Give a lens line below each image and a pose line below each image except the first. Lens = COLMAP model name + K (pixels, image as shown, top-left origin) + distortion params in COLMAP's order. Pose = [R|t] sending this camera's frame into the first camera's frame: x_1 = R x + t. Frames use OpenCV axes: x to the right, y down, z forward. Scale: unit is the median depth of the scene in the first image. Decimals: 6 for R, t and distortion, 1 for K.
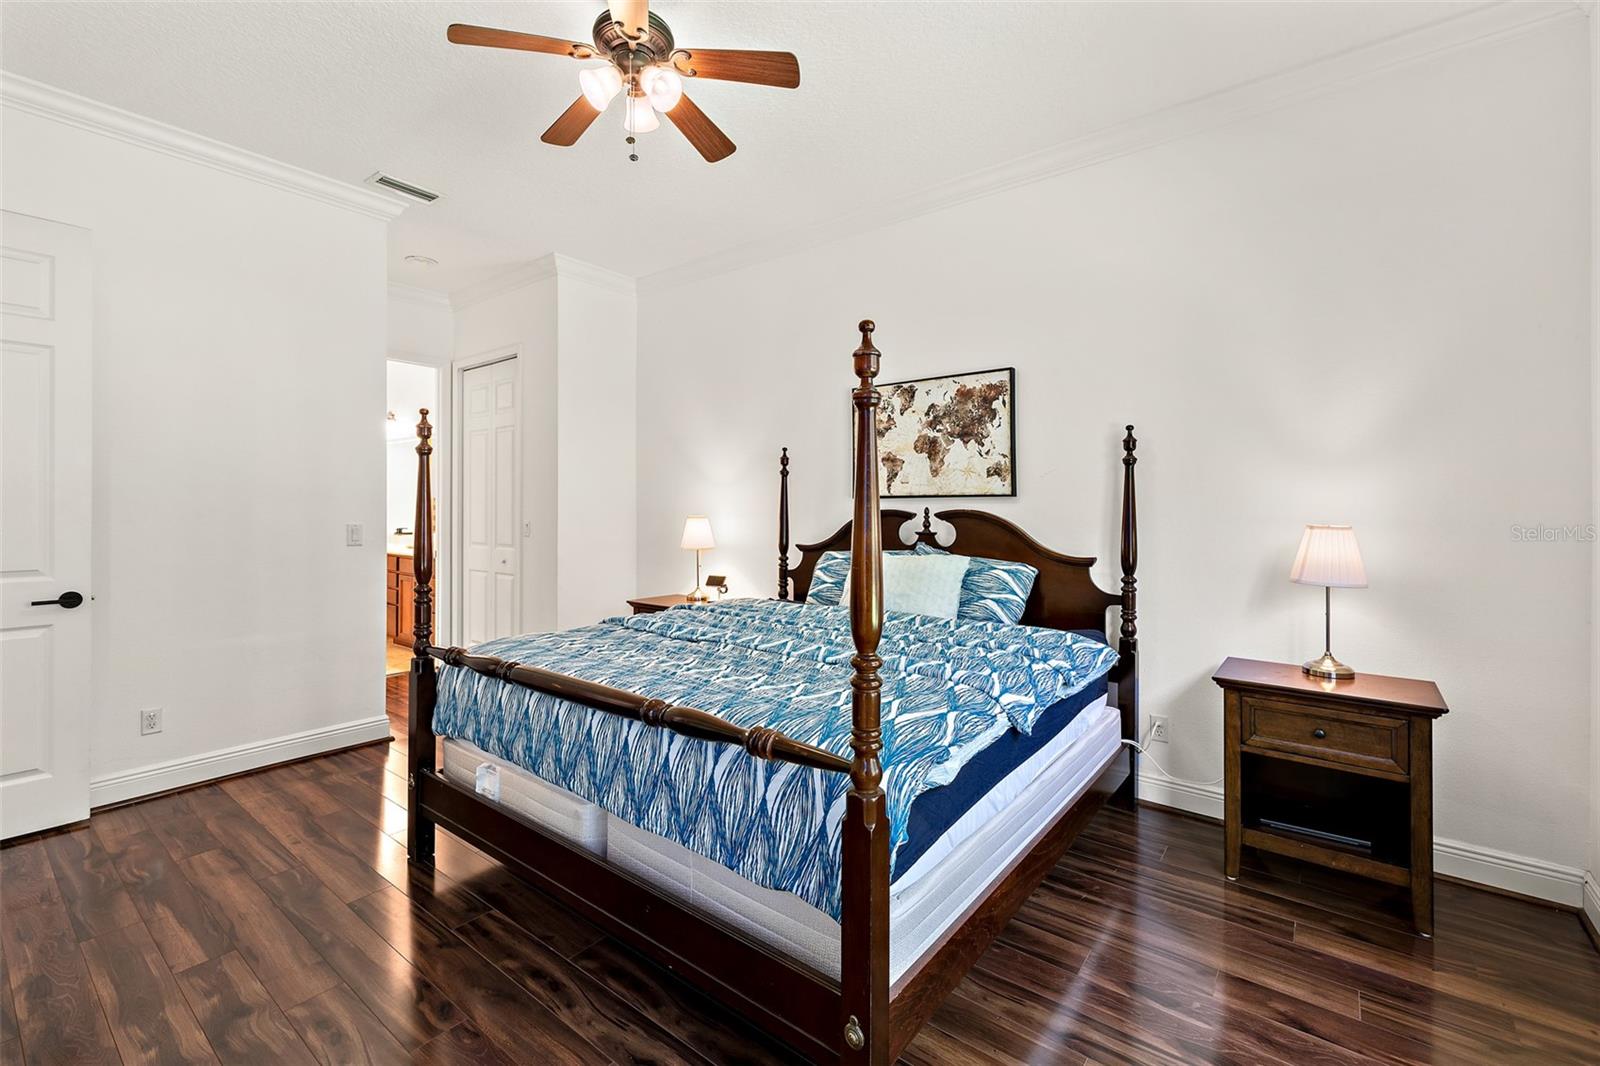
lens RADIAL K [[693.0, 0, 806.7], [0, 693.0, 513.4], [0, 0, 1]] dist [0.001597, 0.000223]
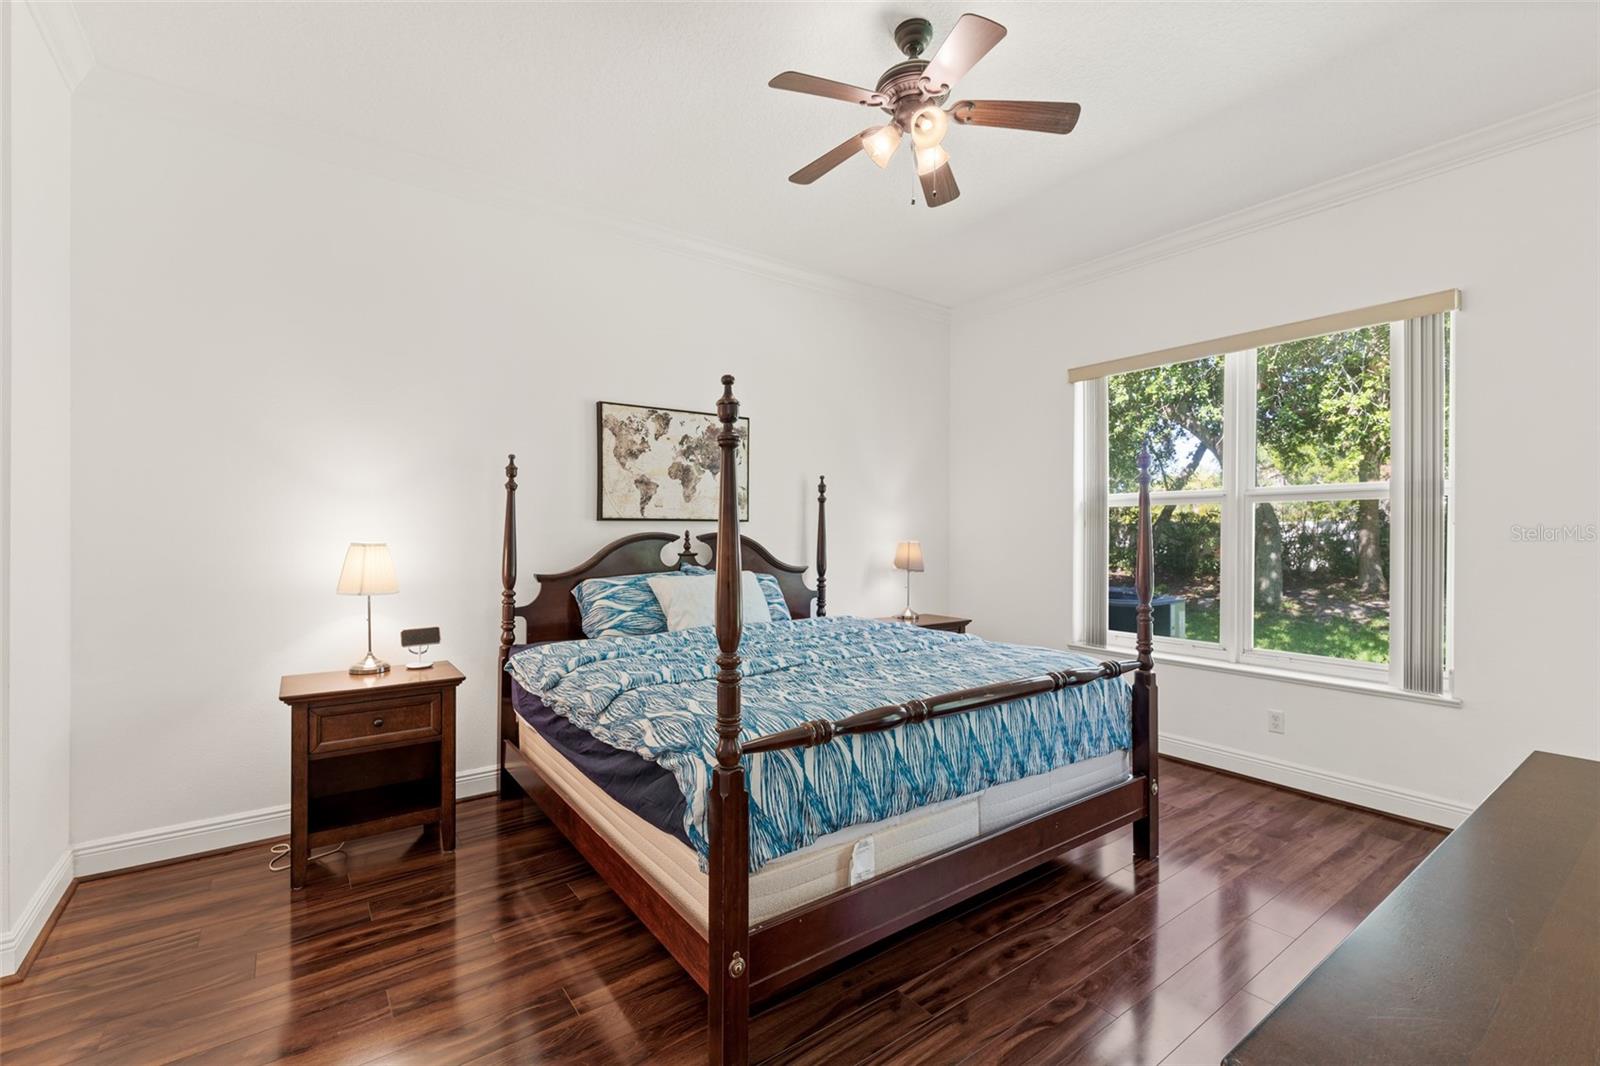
lens RADIAL K [[693.6, 0, 800.4], [0, 693.6, 527.4], [0, 0, 1]] dist [0.001315, -0.000168]
pose [[0.267876, -0.005310, 0.963439, -0.815534], [-0.006423, 0.999953, 0.007297, -0.022178], [-0.963432, -0.008143, 0.267829, 0.533832]]
